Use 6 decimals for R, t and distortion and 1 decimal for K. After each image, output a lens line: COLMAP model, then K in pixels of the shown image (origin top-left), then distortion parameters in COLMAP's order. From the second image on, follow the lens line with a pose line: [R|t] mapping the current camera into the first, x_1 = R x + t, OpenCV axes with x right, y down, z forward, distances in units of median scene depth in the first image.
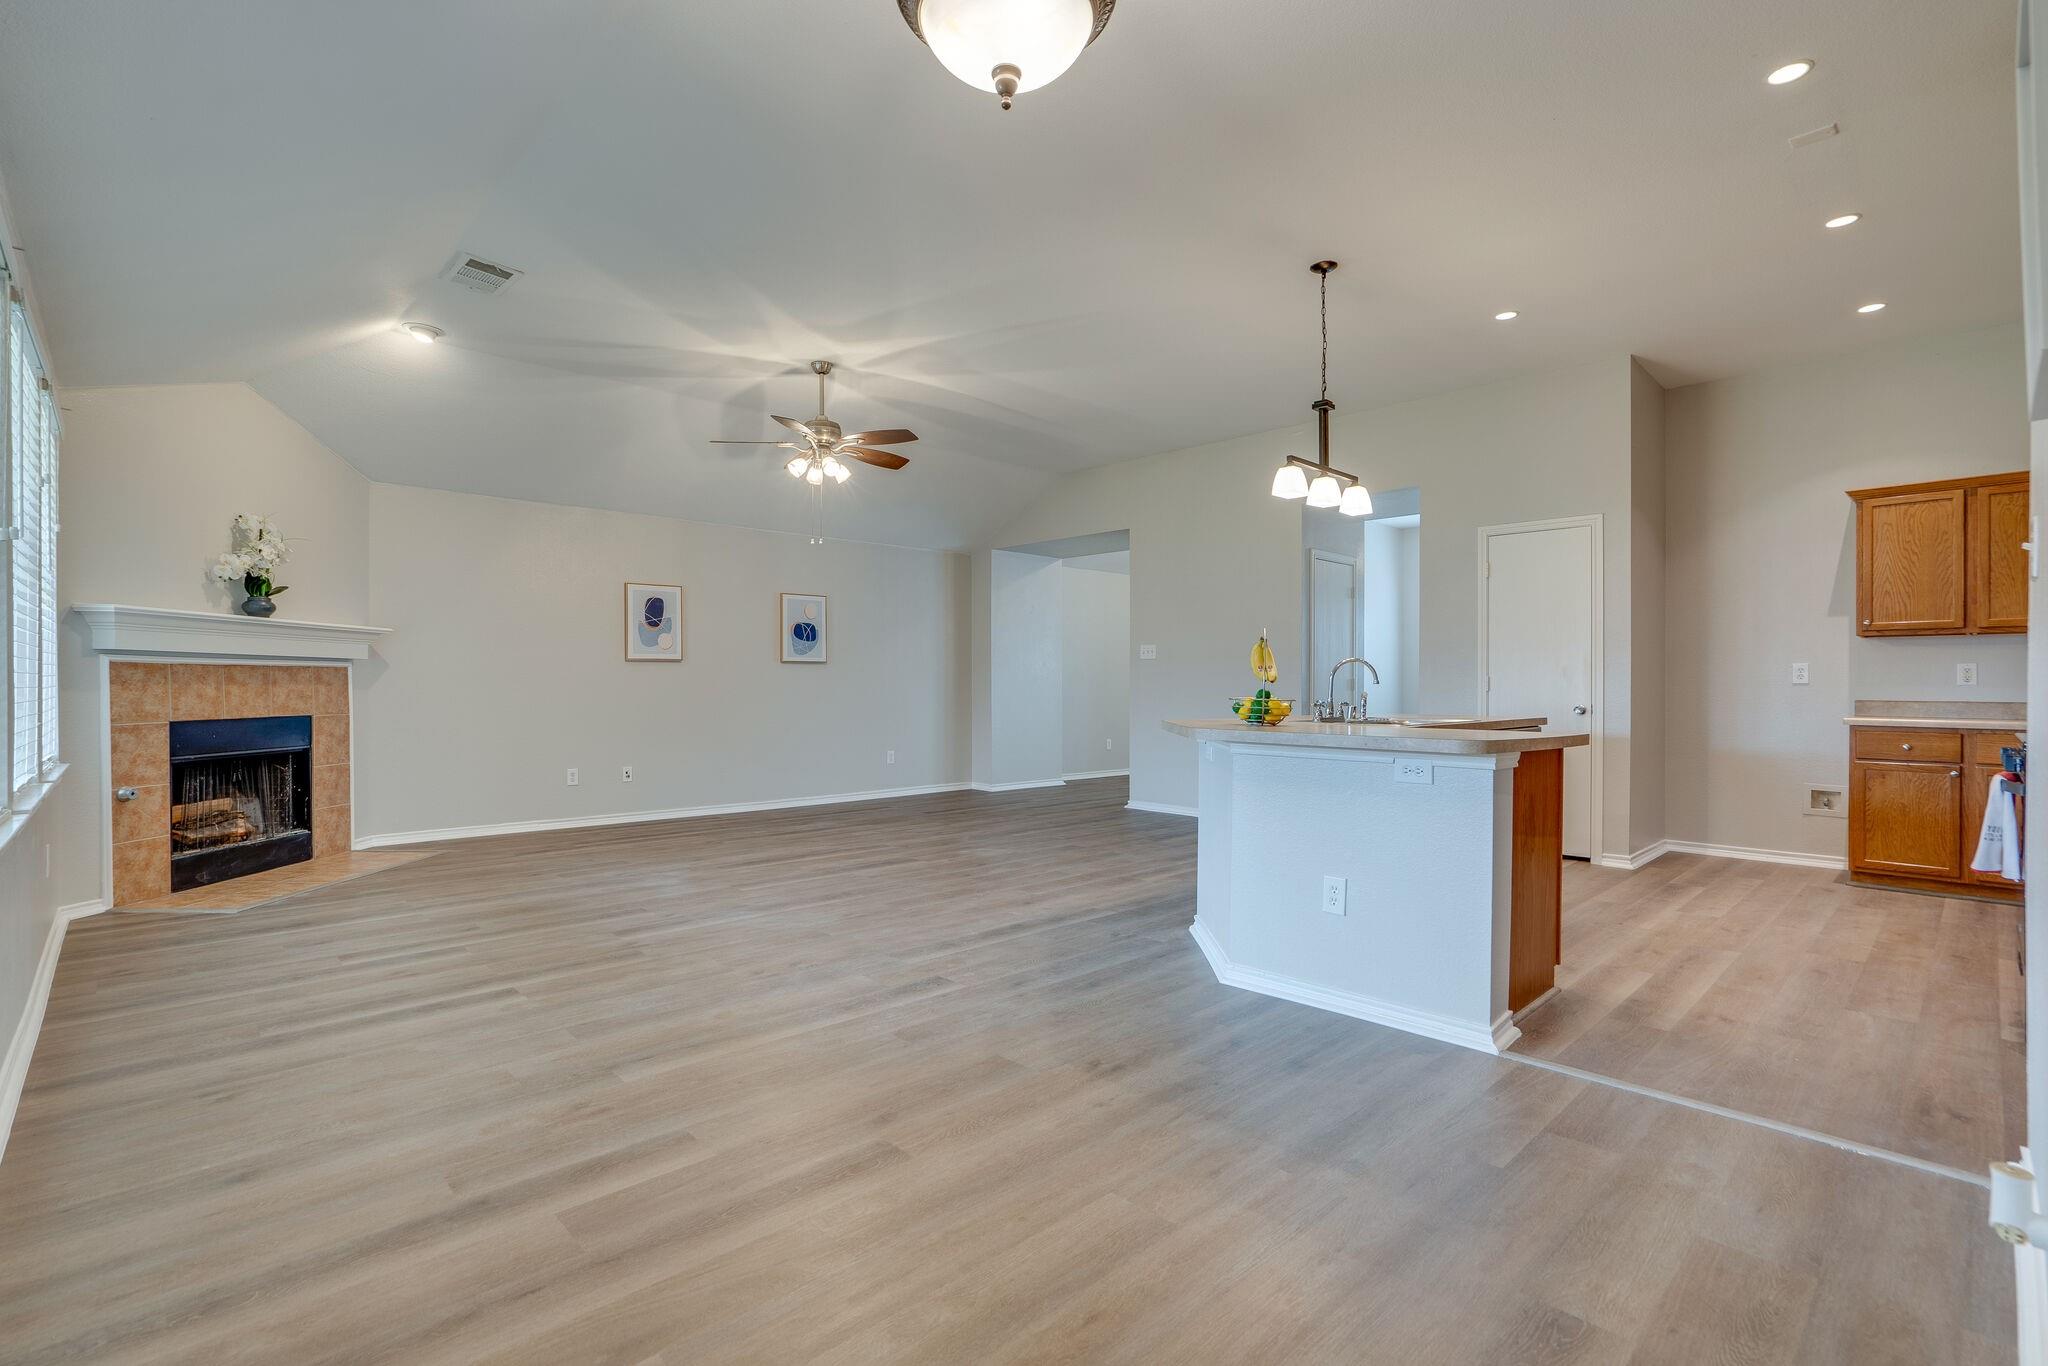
lens RADIAL K [[953.4, 0, 992.5], [0, 953.4, 682.2], [0, 0, 1]] dist [-0.083581, 0.050345]
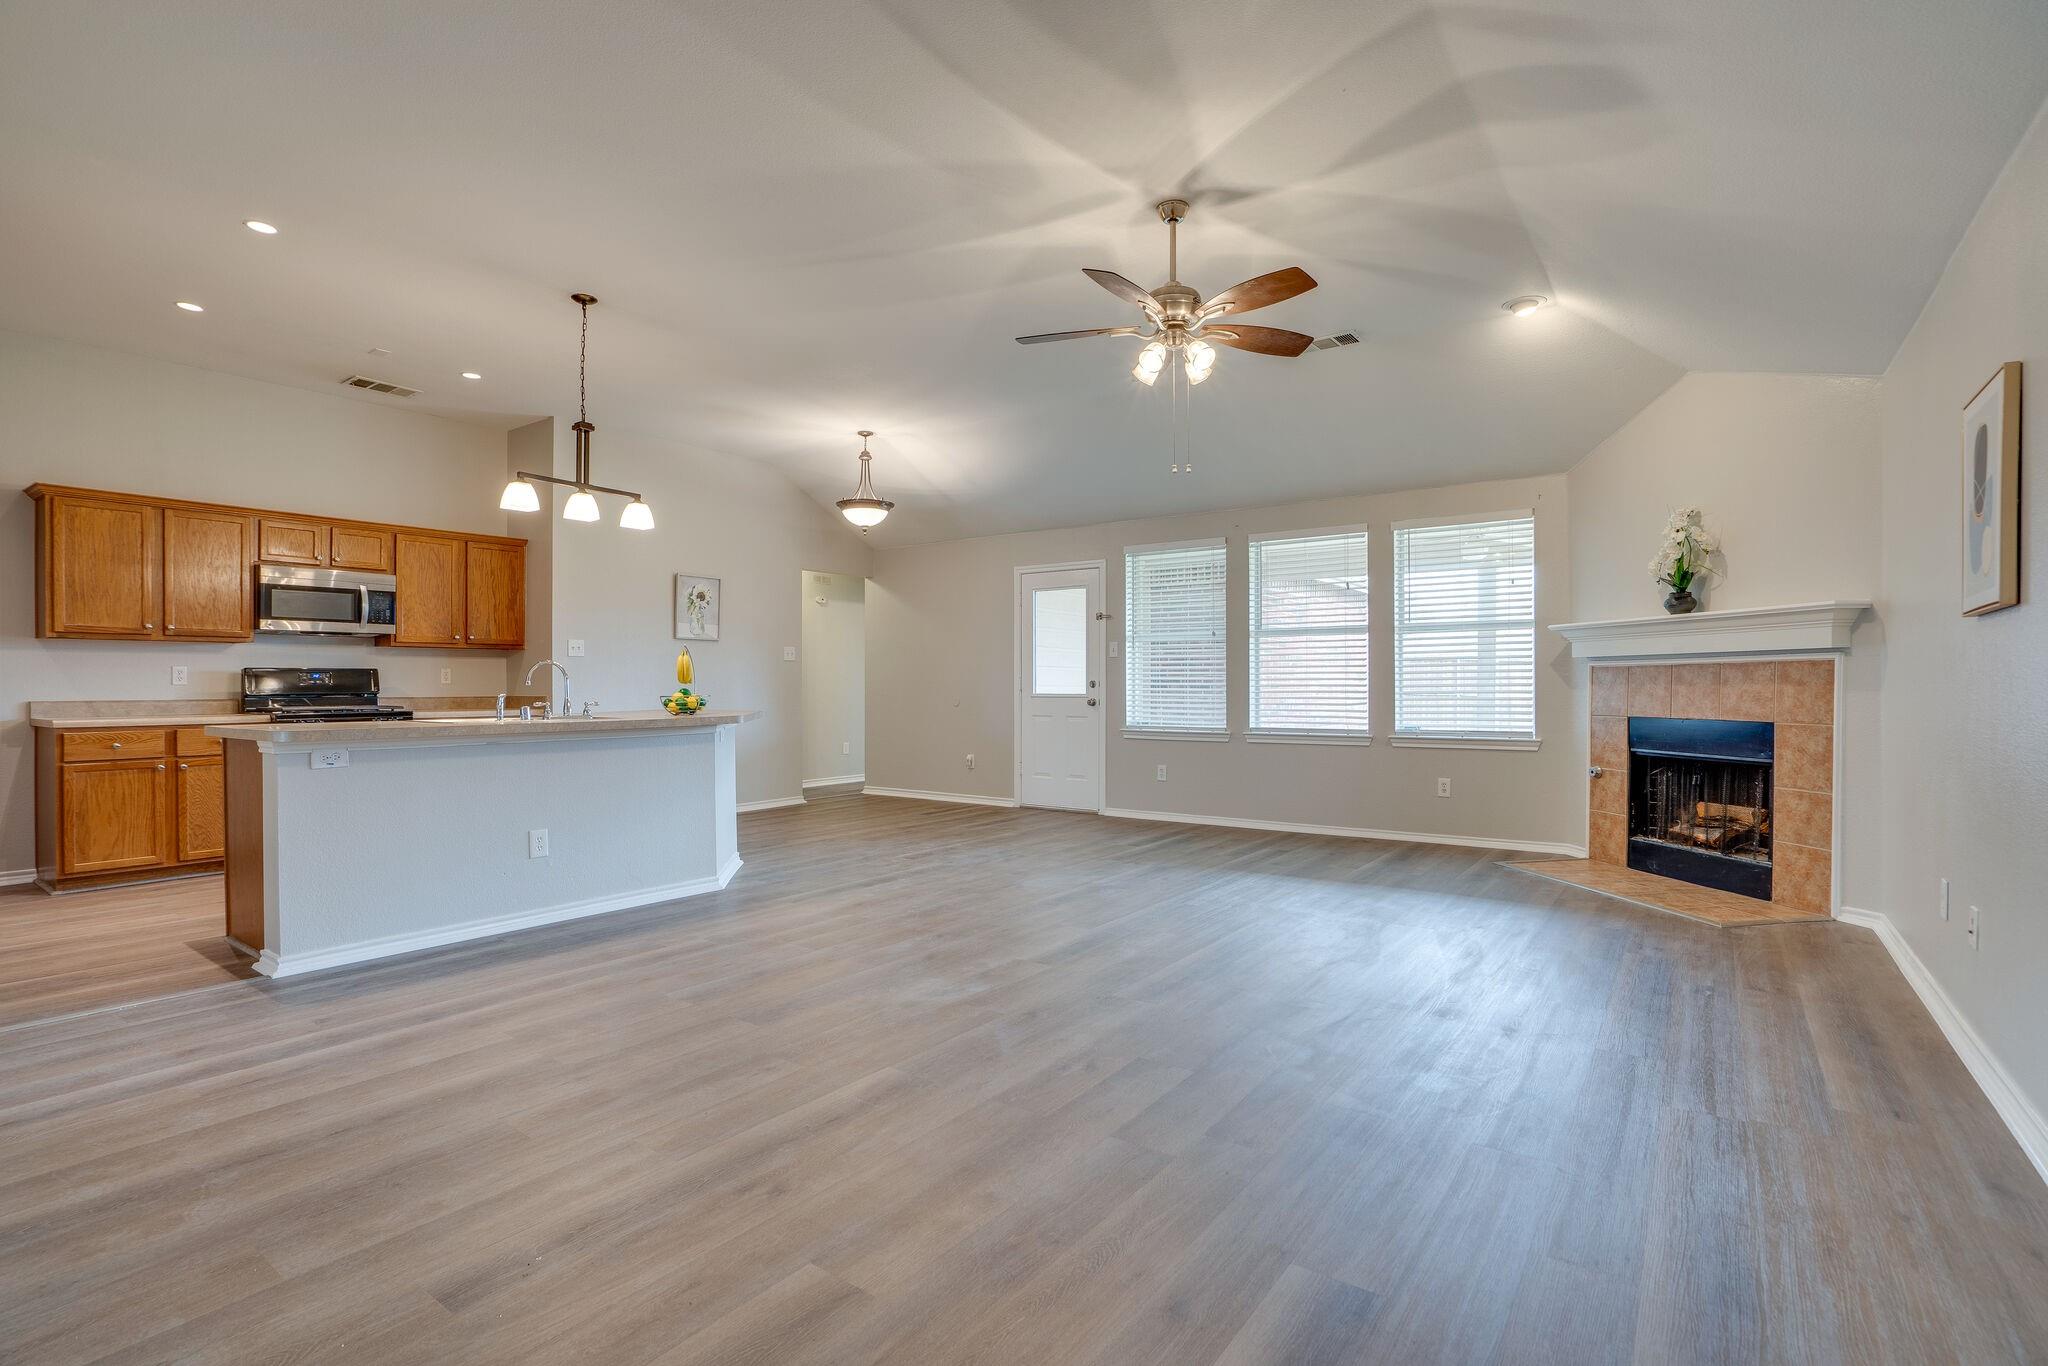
lens RADIAL K [[978.7, 0, 1053.8], [0, 978.7, 681.4], [0, 0, 1]] dist [-0.065643, 0.031845]
pose [[-0.973274, -0.000506, -0.229646, 0.064787], [0.001058, 0.999977, -0.006686, 0.005528], [0.229644, -0.006750, -0.973251, 1.806693]]
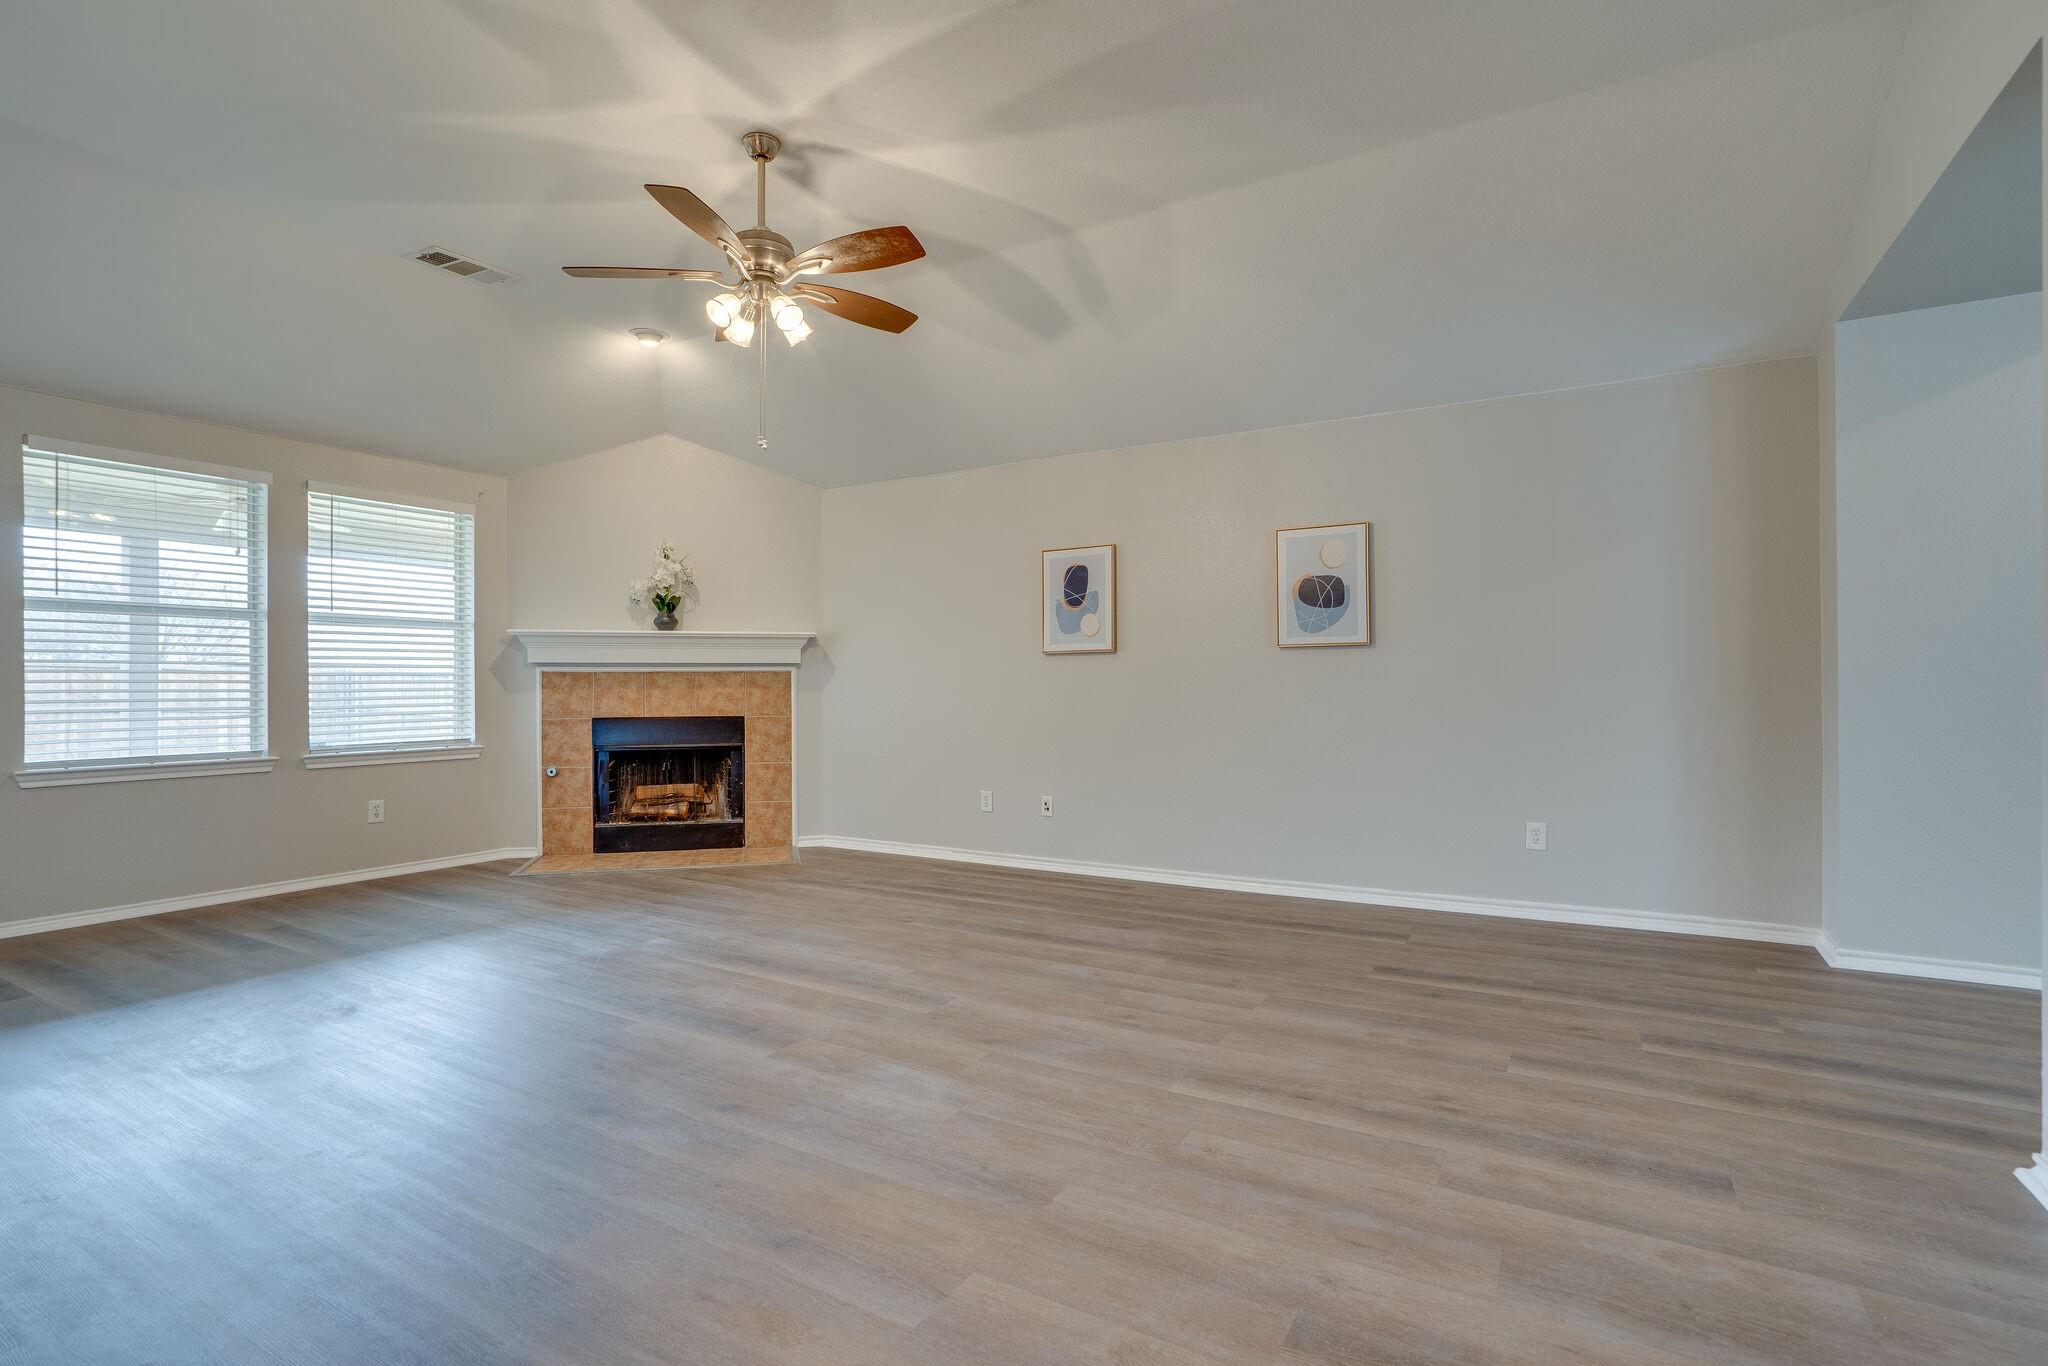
lens RADIAL K [[941.0, 0, 1024.0], [0, 941.0, 683.0], [0, 0, 1]] dist [-0.048768, 0.026779]
pose [[0.291999, -0.006759, -0.956395, 0.458321], [0.007075, 0.999963, -0.004907, 0.004836], [0.956393, -0.005333, 0.292036, 1.081471]]
